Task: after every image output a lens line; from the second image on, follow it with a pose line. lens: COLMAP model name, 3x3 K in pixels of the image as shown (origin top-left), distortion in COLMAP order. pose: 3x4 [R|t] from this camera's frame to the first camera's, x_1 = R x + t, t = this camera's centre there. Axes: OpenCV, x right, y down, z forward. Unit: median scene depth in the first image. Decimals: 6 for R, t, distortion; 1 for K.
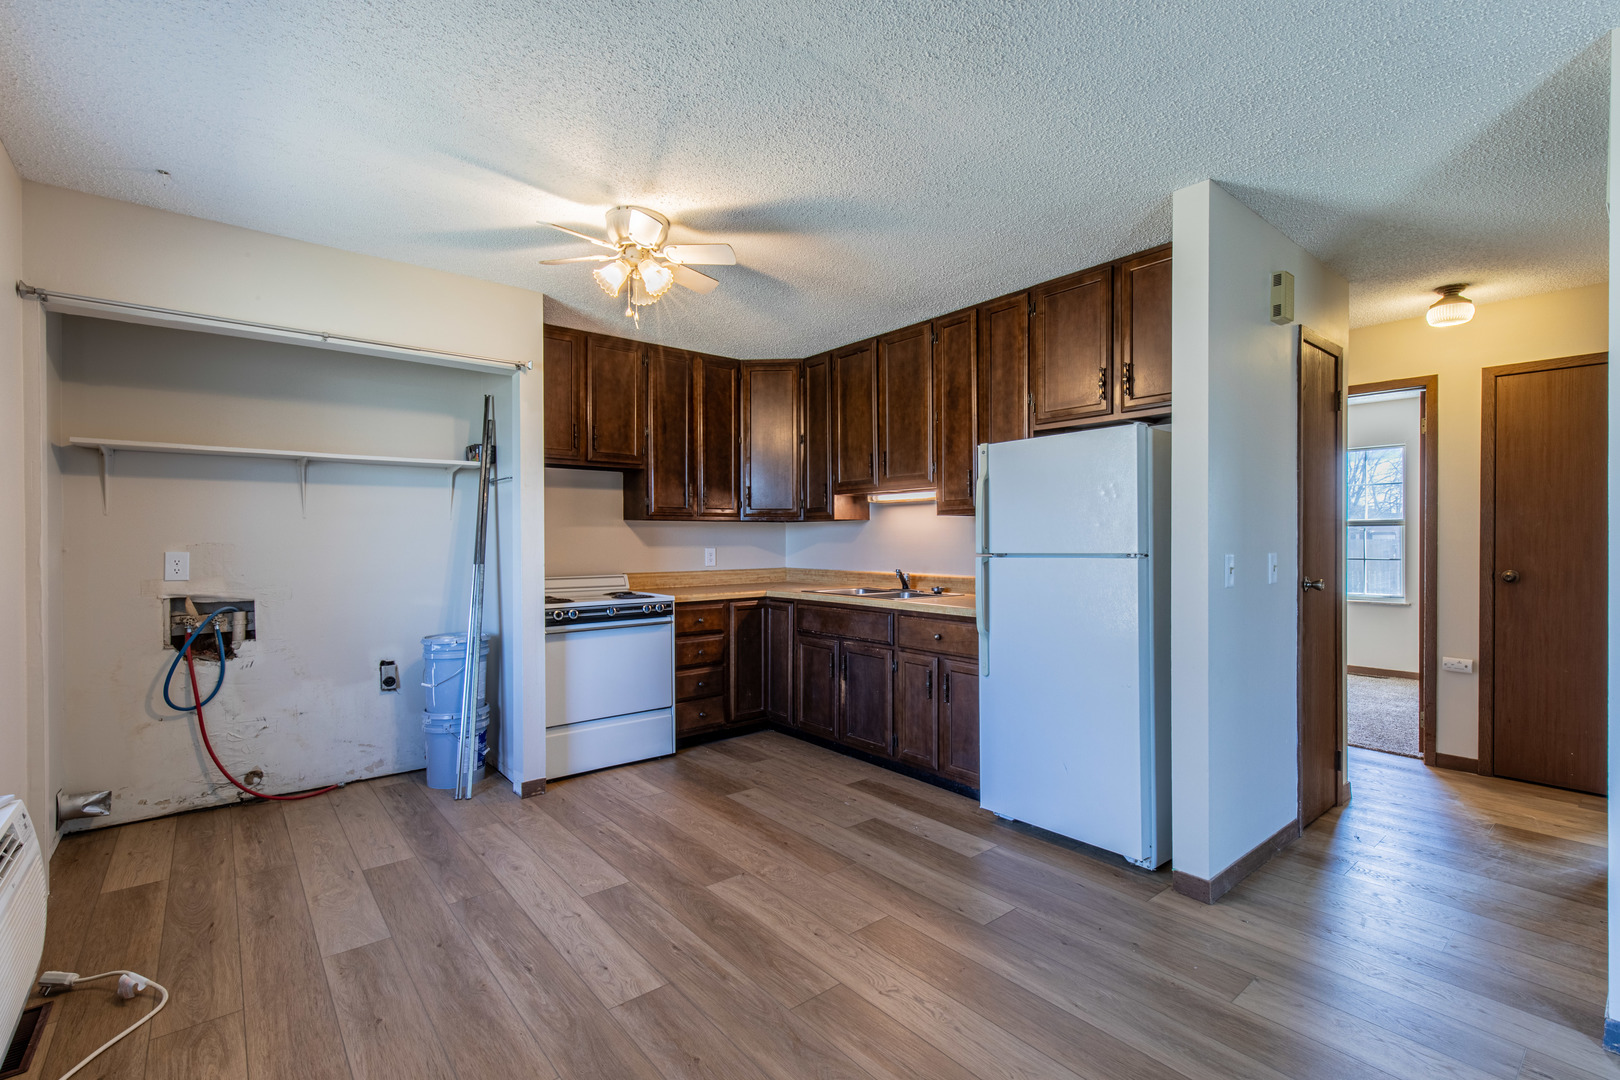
lens RADIAL K [[728.9, 0, 825.5], [0, 728.9, 541.5], [0, 0, 1]] dist [0.011355, -0.000467]
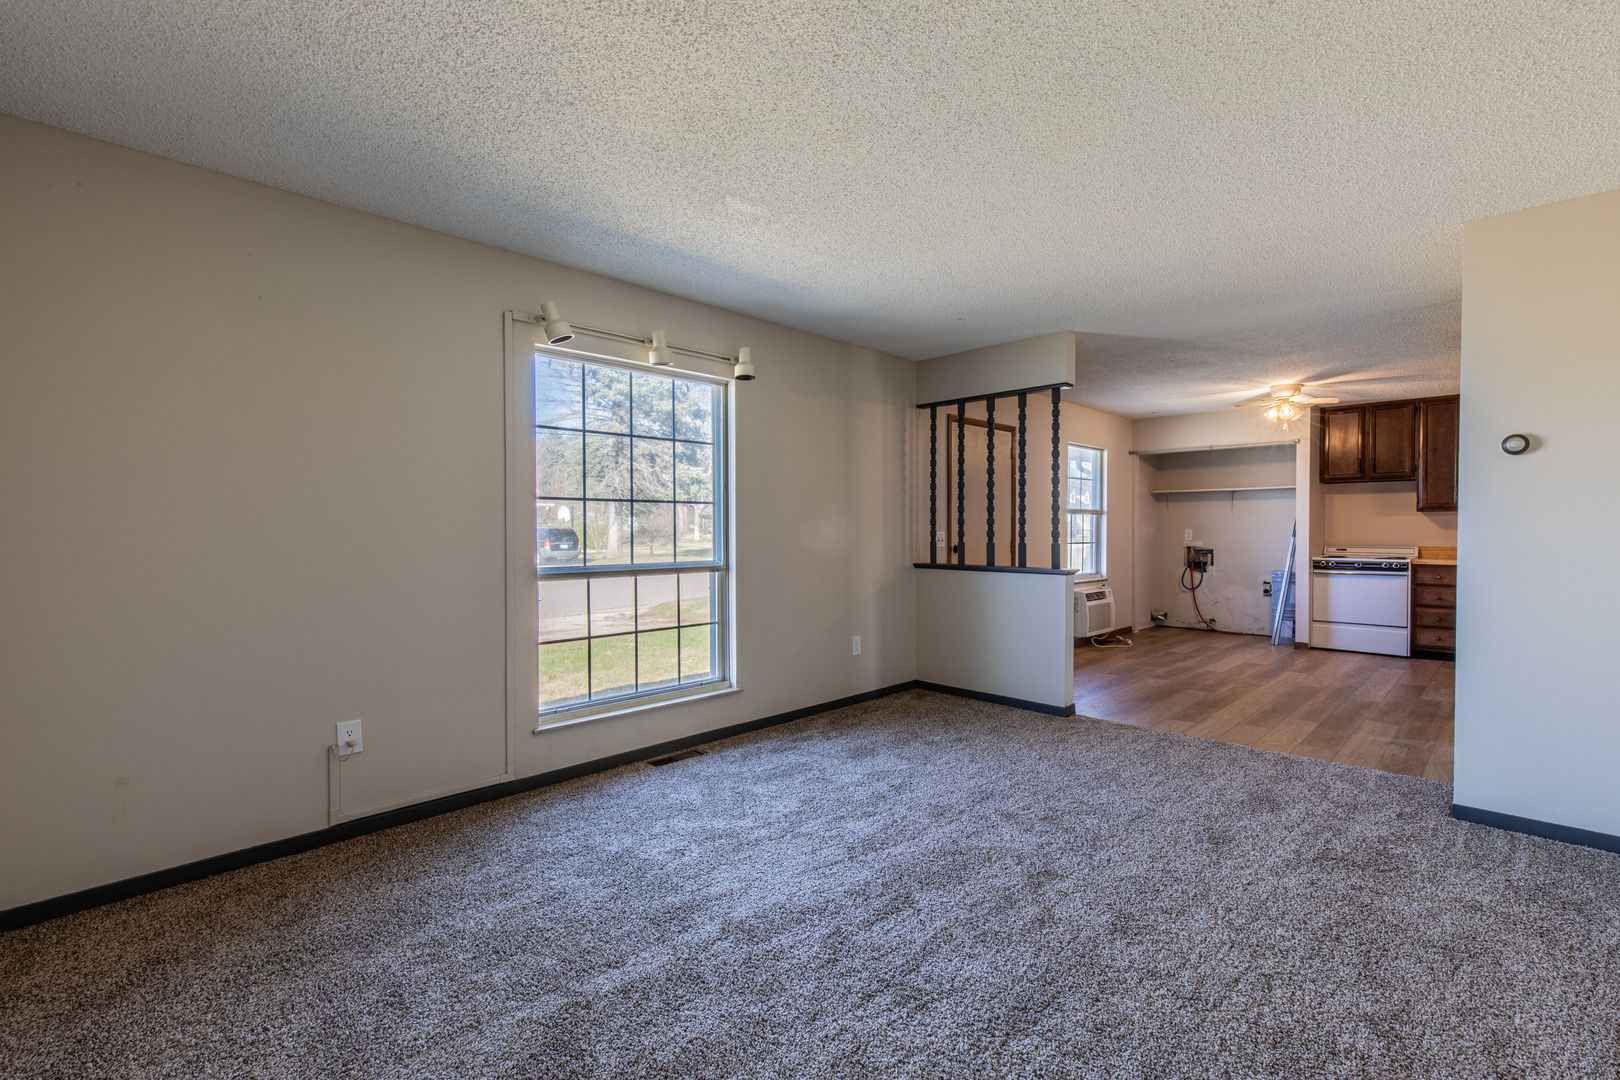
lens RADIAL K [[728.9, 0, 825.5], [0, 728.9, 541.0], [0, 0, 1]] dist [0.011355, -0.000467]
pose [[0.102567, 0.020591, -0.994513, 1.415706], [-0.001811, 0.999788, 0.020513, 0.003660], [0.994724, -0.000303, 0.102583, -0.503641]]
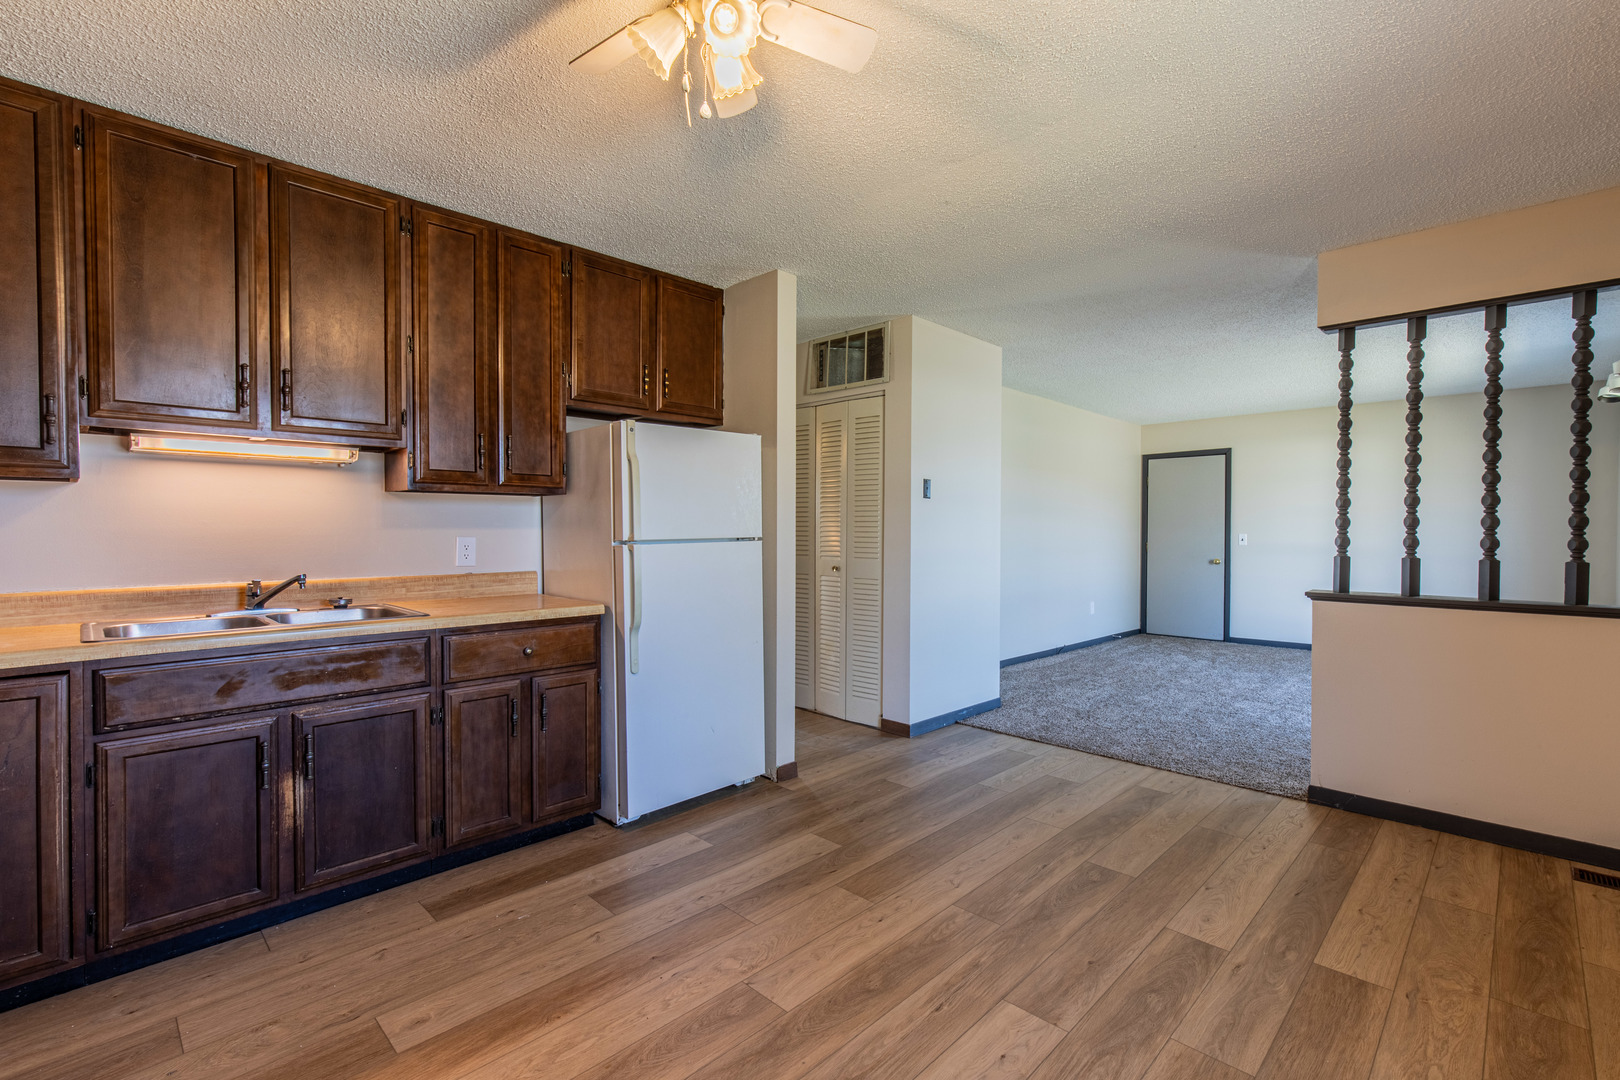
lens RADIAL K [[728.9, 0, 826.7], [0, 728.9, 541.1], [0, 0, 1]] dist [0.011355, -0.000467]
pose [[-0.104228, -0.017831, 0.994394, -0.607829], [0.000837, 0.999837, 0.018017, 0.000686], [-0.994553, 0.002710, -0.104196, 0.723197]]
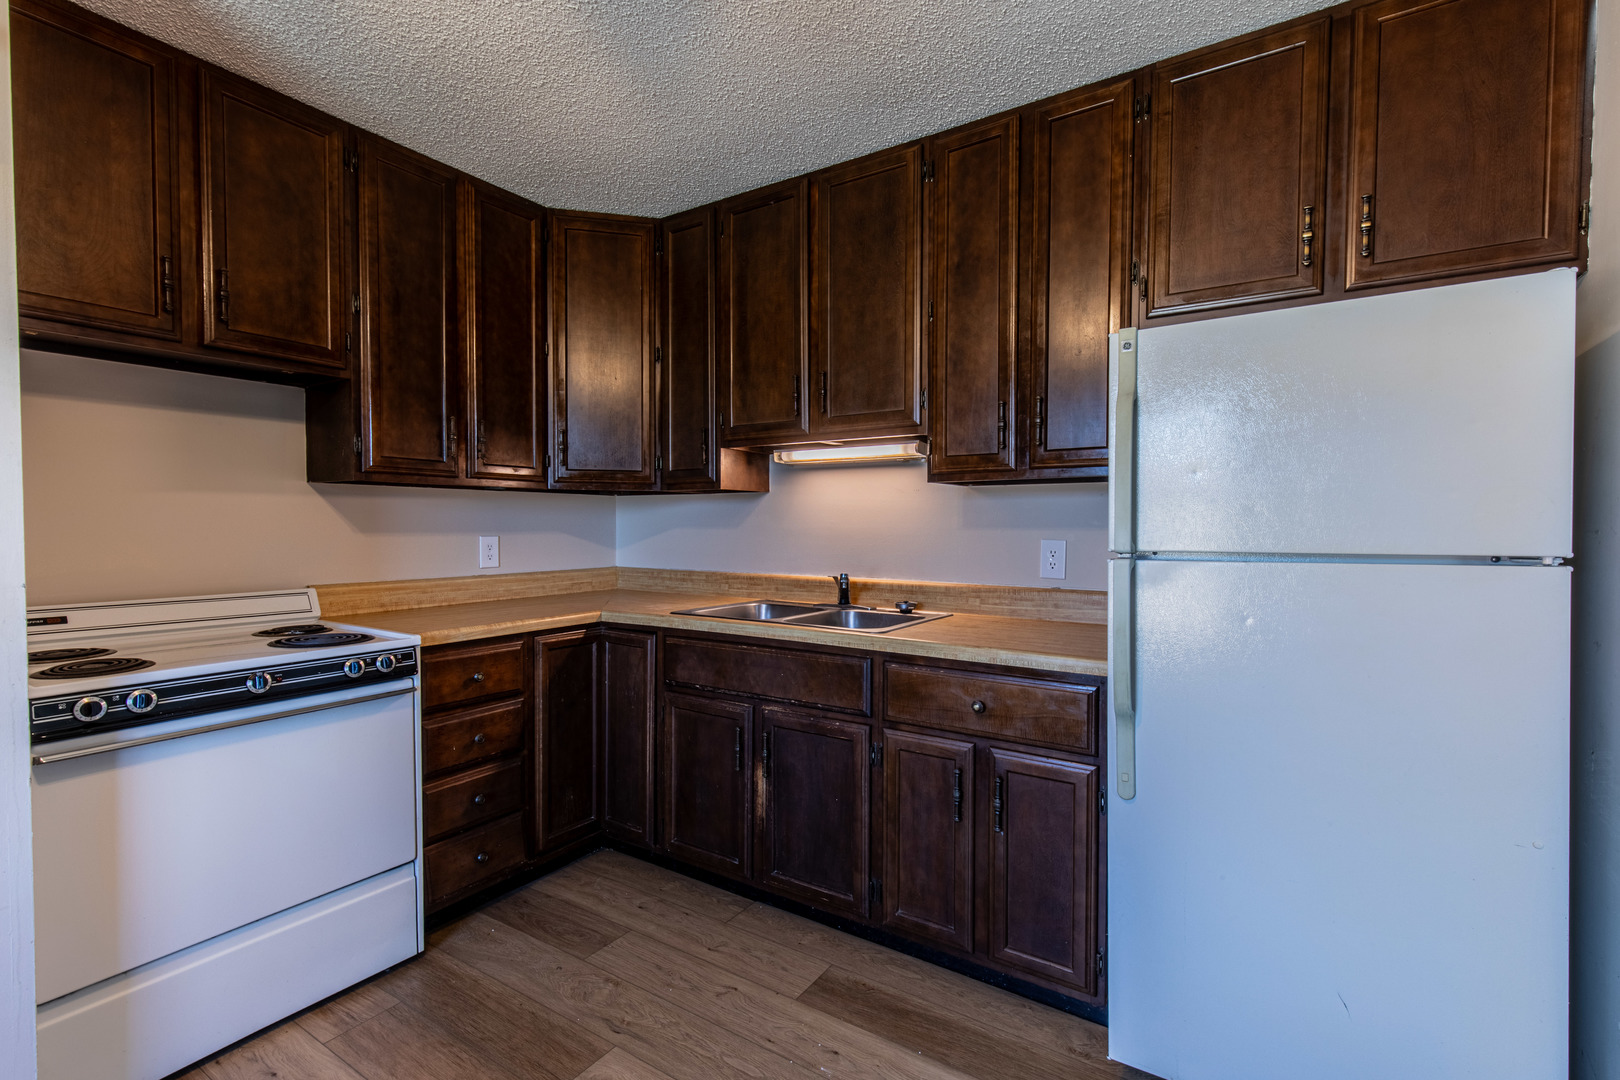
lens RADIAL K [[728.9, 0, 825.0], [0, 728.9, 540.6], [0, 0, 1]] dist [0.011355, -0.000467]
pose [[0.953434, -0.001026, 0.301600, -0.106643], [-0.004905, 0.999809, 0.018908, 0.000220], [-0.301562, -0.019507, 0.953247, 0.499615]]
